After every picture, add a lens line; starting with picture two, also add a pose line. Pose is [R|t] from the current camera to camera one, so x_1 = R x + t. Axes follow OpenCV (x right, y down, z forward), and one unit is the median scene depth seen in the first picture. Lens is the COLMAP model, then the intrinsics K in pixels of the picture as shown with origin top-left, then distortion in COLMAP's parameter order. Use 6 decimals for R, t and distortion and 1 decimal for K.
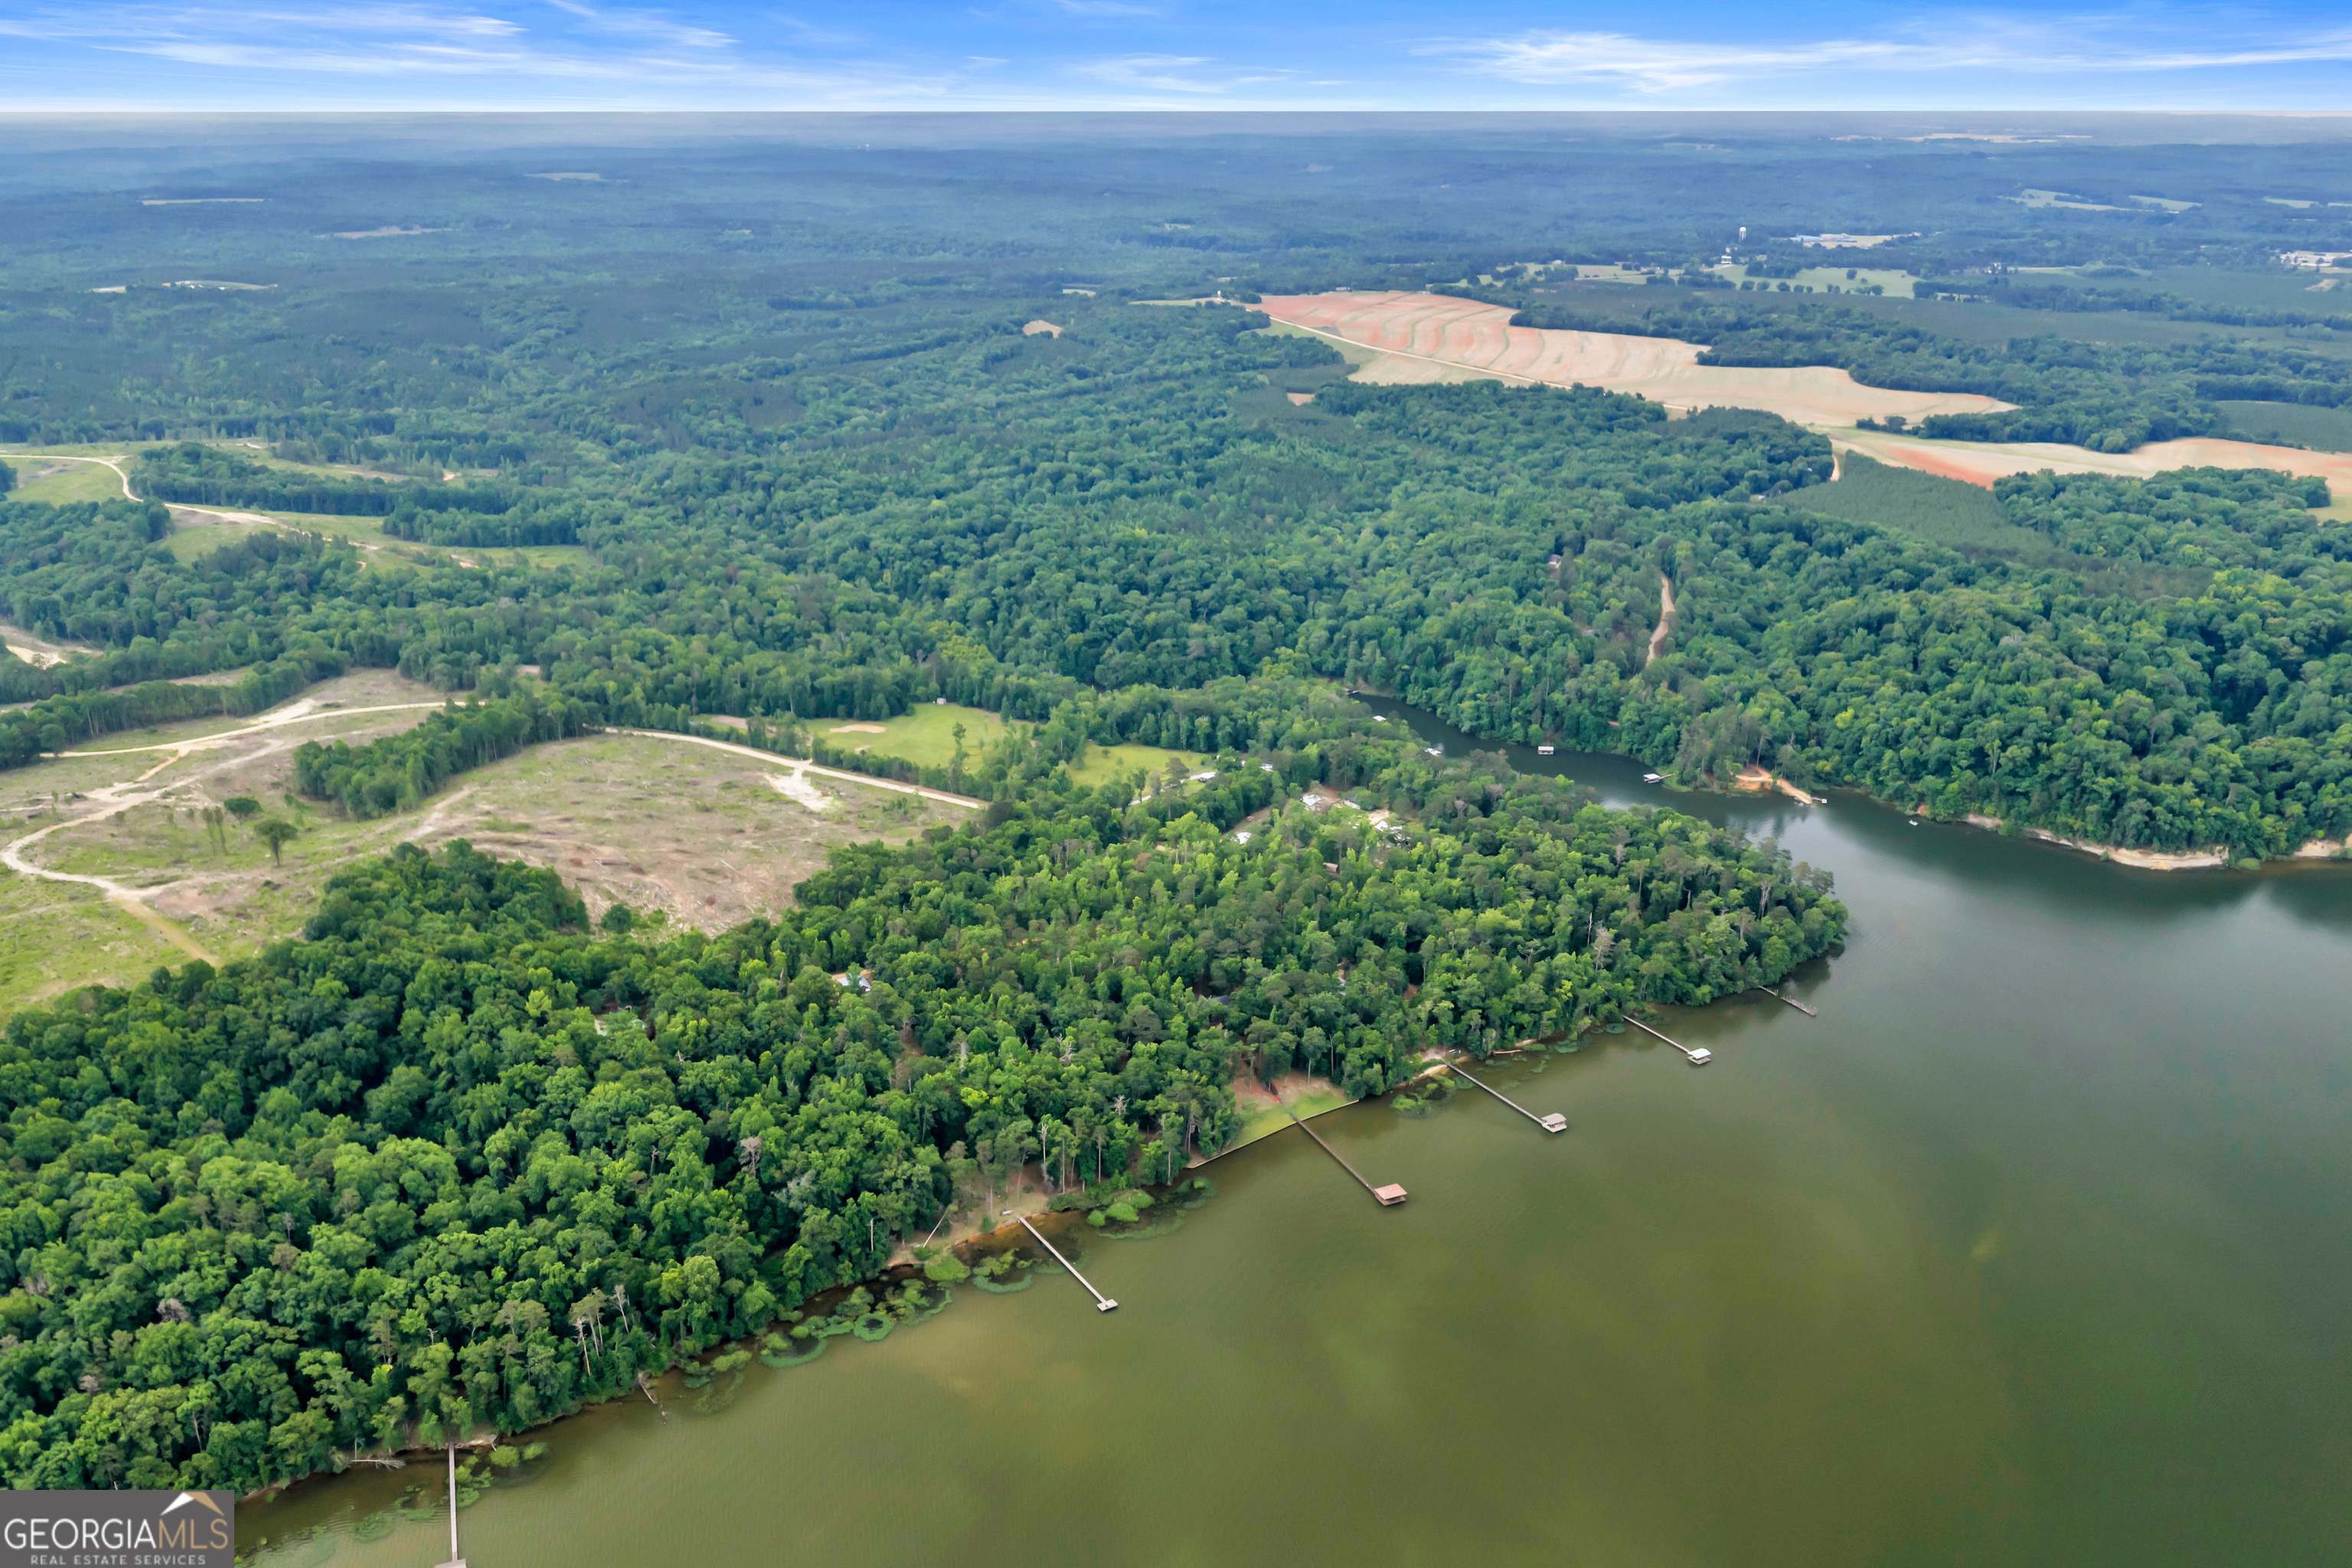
lens RADIAL K [[1951.2, 0, 1179.9], [0, 1951.2, 783.3], [0, 0, 1]] dist [0.027527, -0.055675]
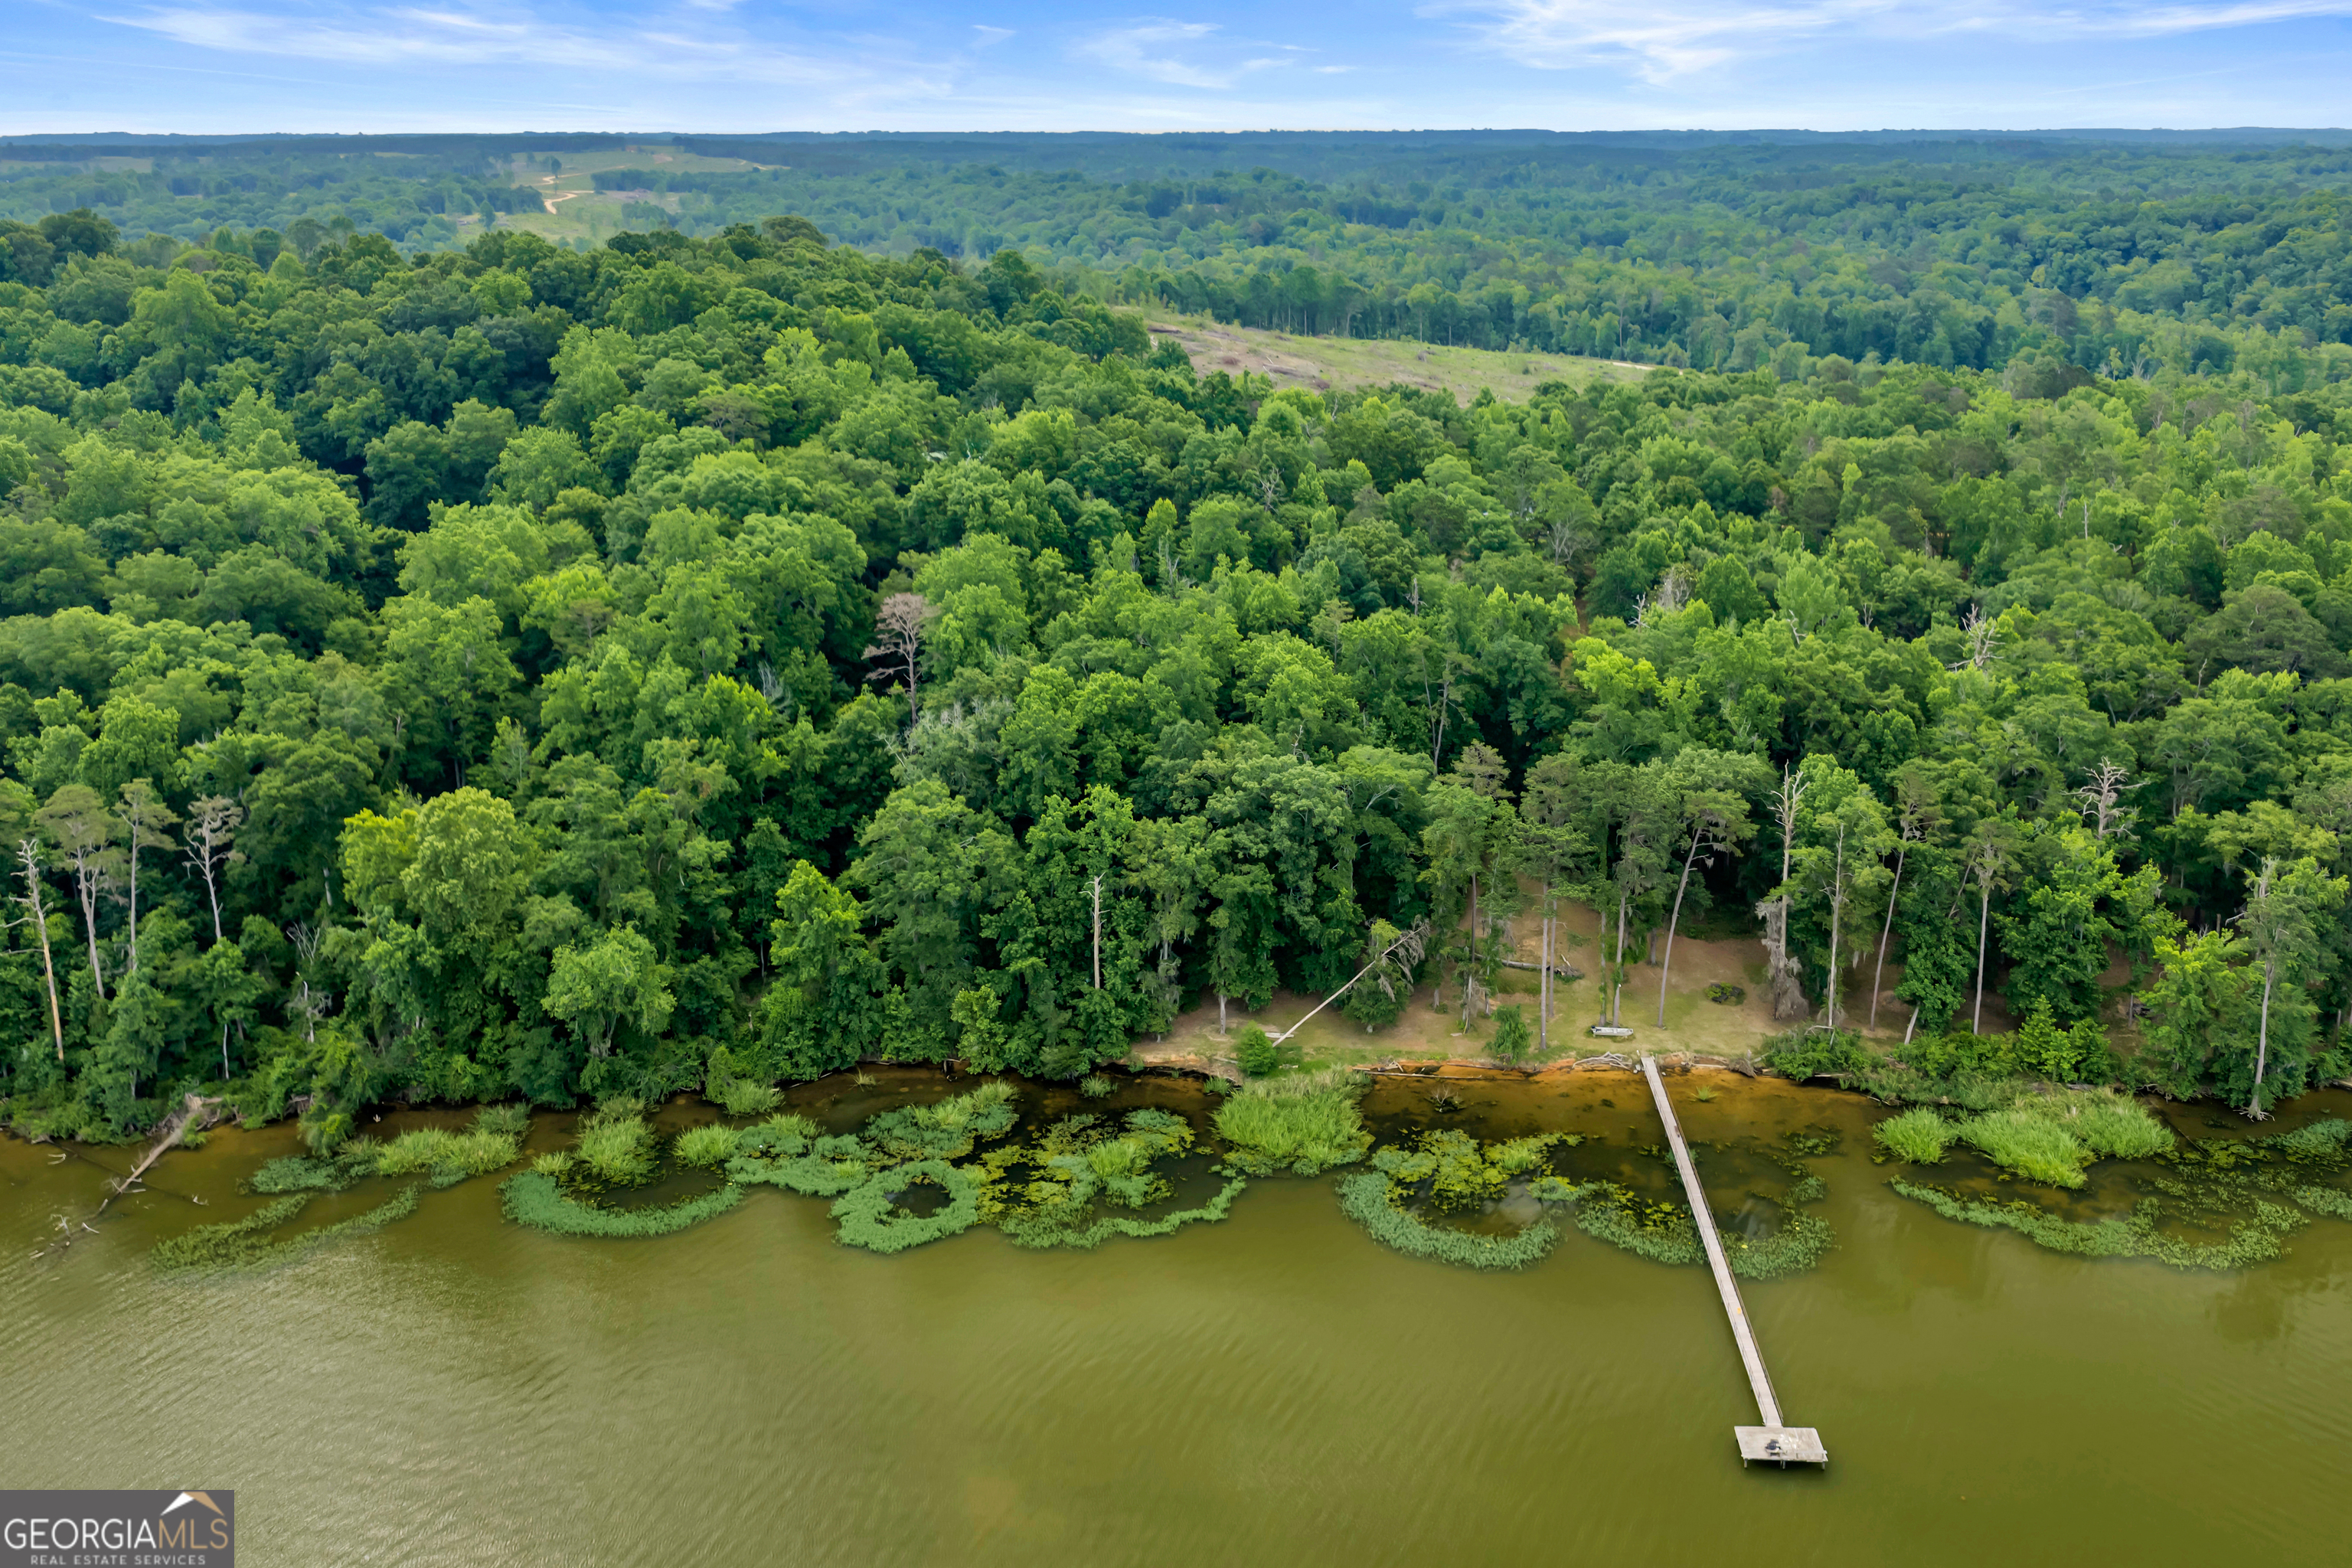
lens RADIAL K [[2007.6, 0, 1226.9], [0, 2007.6, 535.6], [0, 0, 1]] dist [0.012848, -0.024146]
pose [[0.819720, 0.109771, -0.562147, 0.017651], [-0.190722, 0.977765, -0.087180, 0.127267], [0.540078, 0.178677, 0.822430, 0.488234]]
